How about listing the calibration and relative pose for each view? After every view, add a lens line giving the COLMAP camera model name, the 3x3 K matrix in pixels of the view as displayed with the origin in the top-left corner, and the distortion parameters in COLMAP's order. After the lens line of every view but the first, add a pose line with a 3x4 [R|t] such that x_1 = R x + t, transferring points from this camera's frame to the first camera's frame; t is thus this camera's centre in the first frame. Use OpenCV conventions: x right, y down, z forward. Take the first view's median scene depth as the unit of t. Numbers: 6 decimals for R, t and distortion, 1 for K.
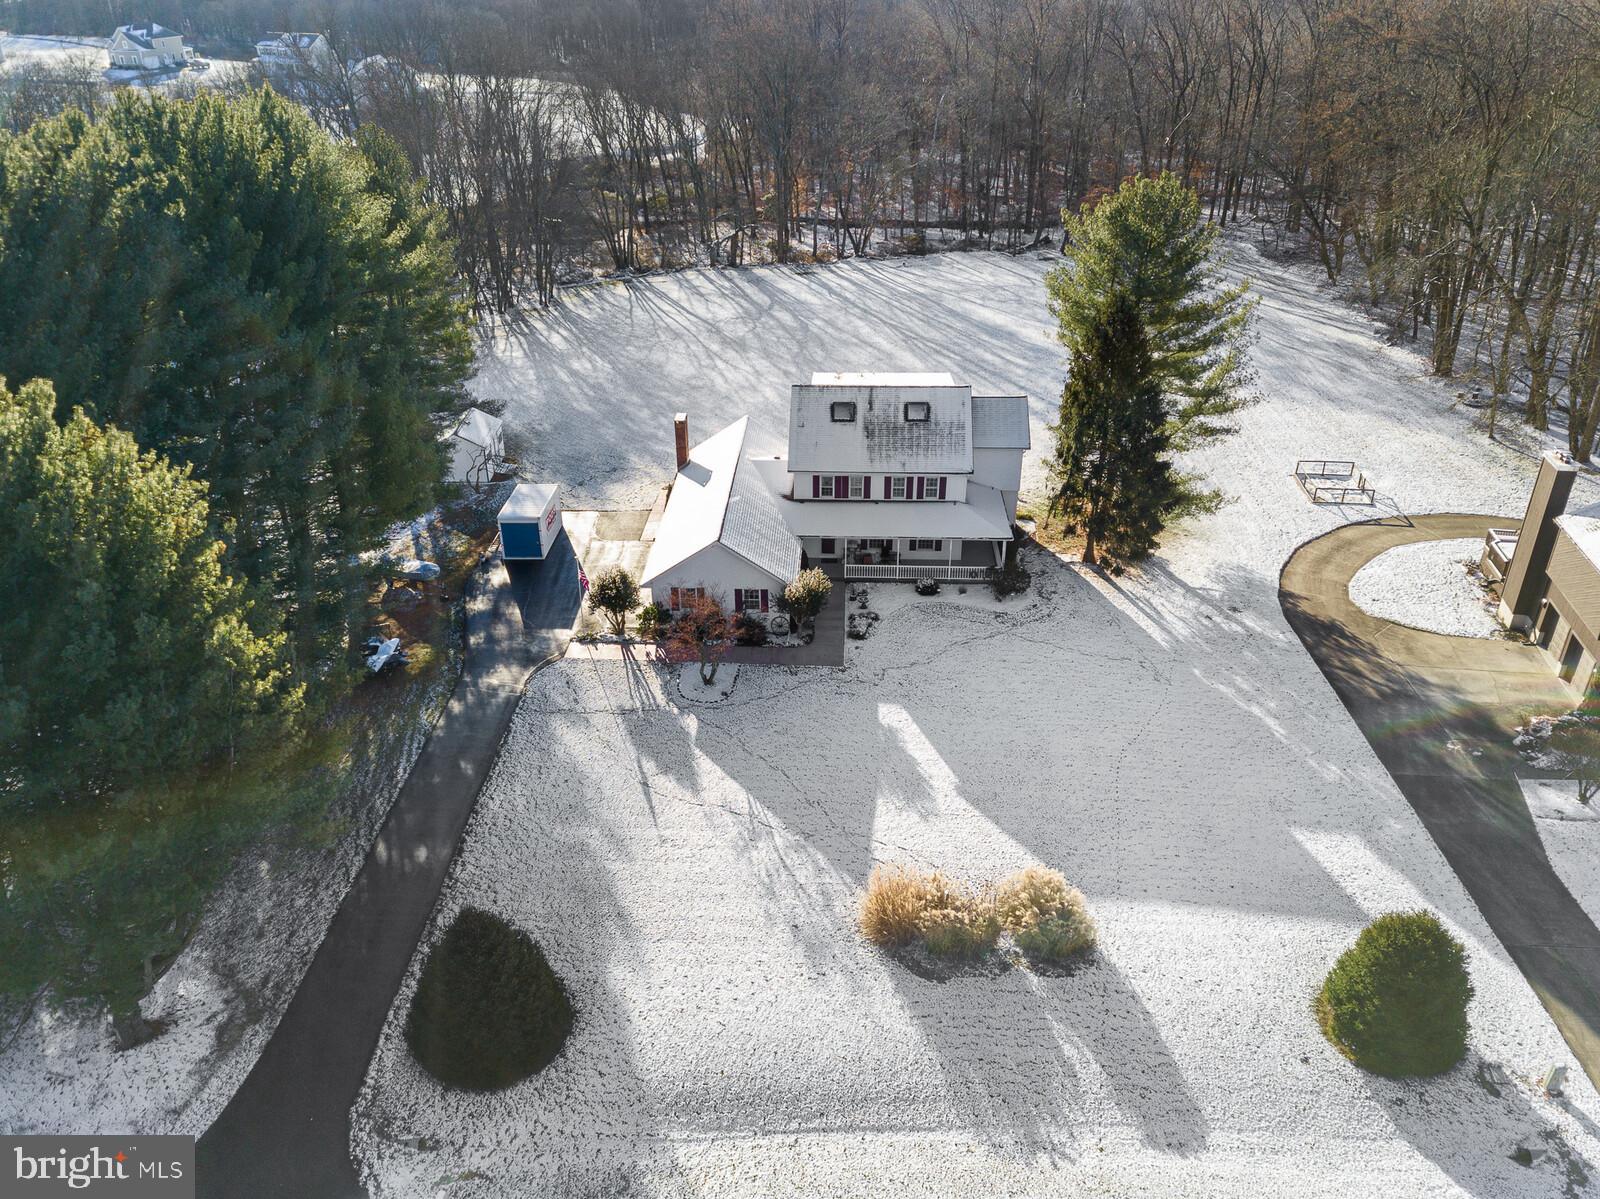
lens RADIAL K [[1187.8, 0, 847.8], [0, 1187.8, 601.8], [0, 0, 1]] dist [0.003612, -0.000657]
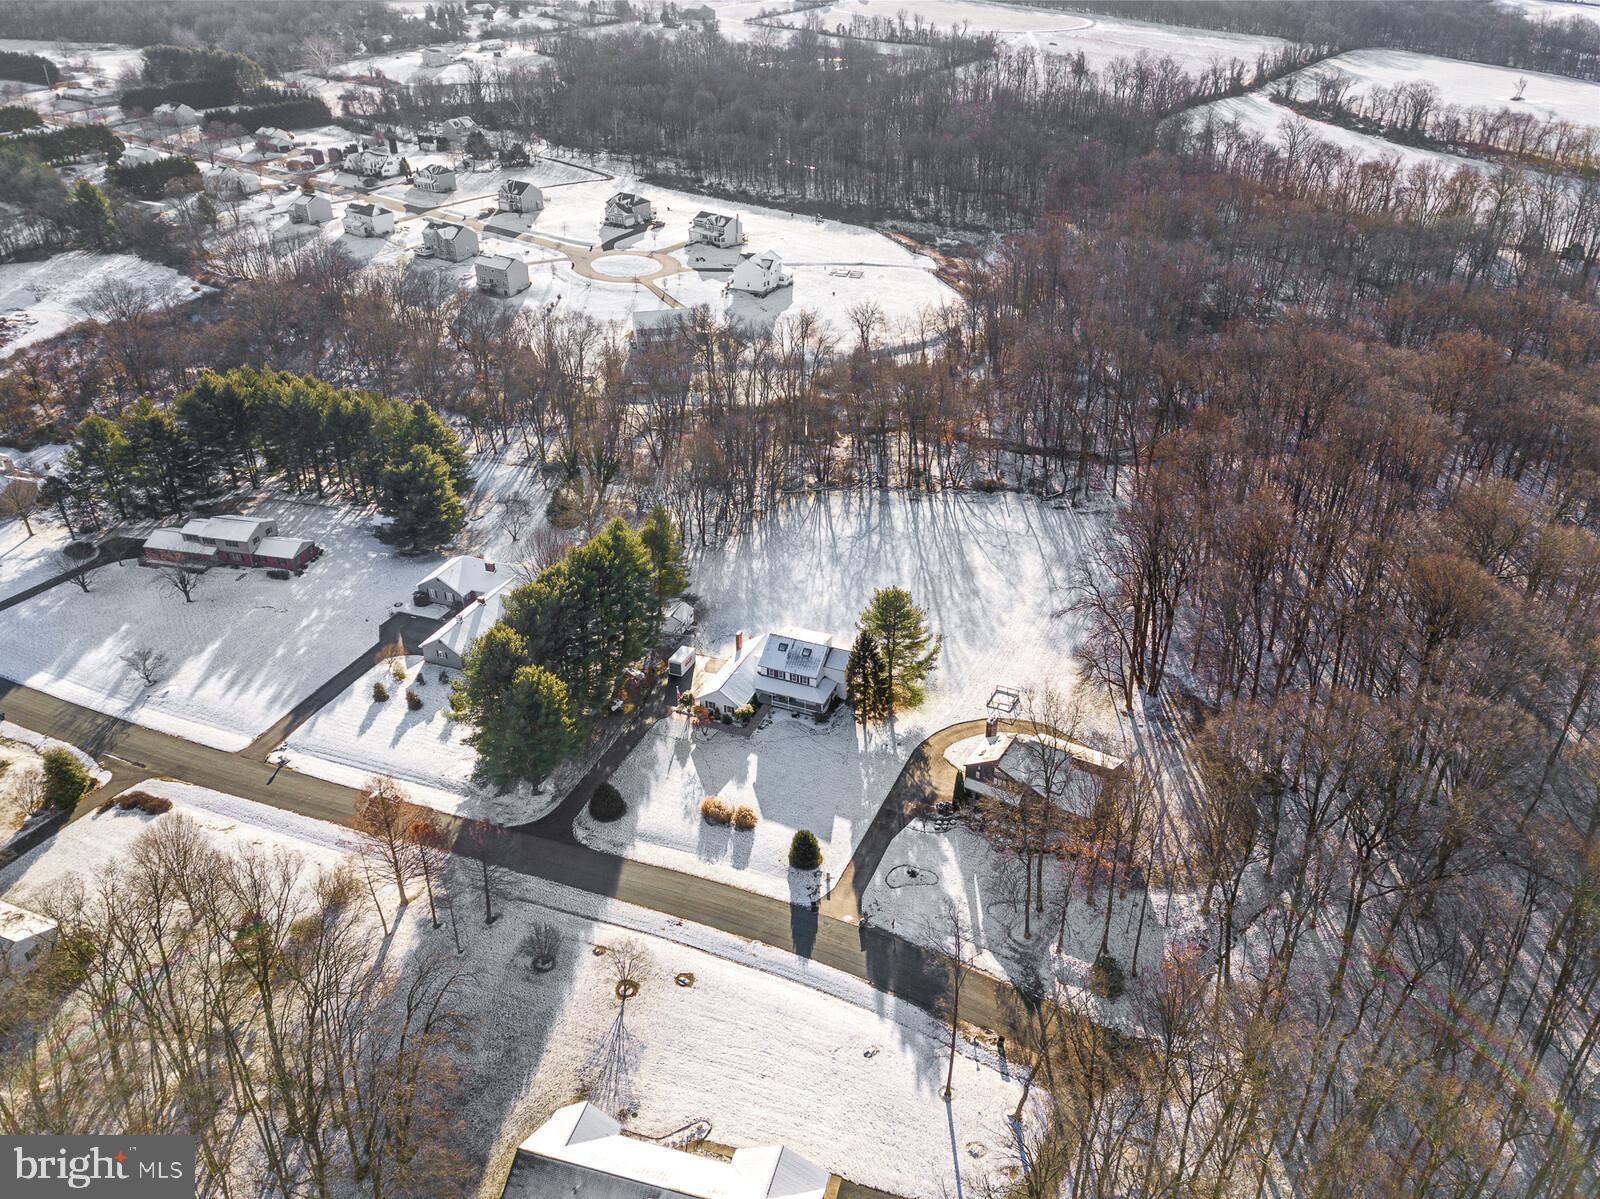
lens RADIAL K [[1187.8, 0, 847.8], [0, 1187.8, 601.8], [0, 0, 1]] dist [0.003612, -0.000657]
pose [[0.940104, 0.167303, -0.297008, 1.038853], [-0.164438, 0.985774, 0.034795, -0.421926], [0.298603, 0.016129, 0.954241, -1.779449]]
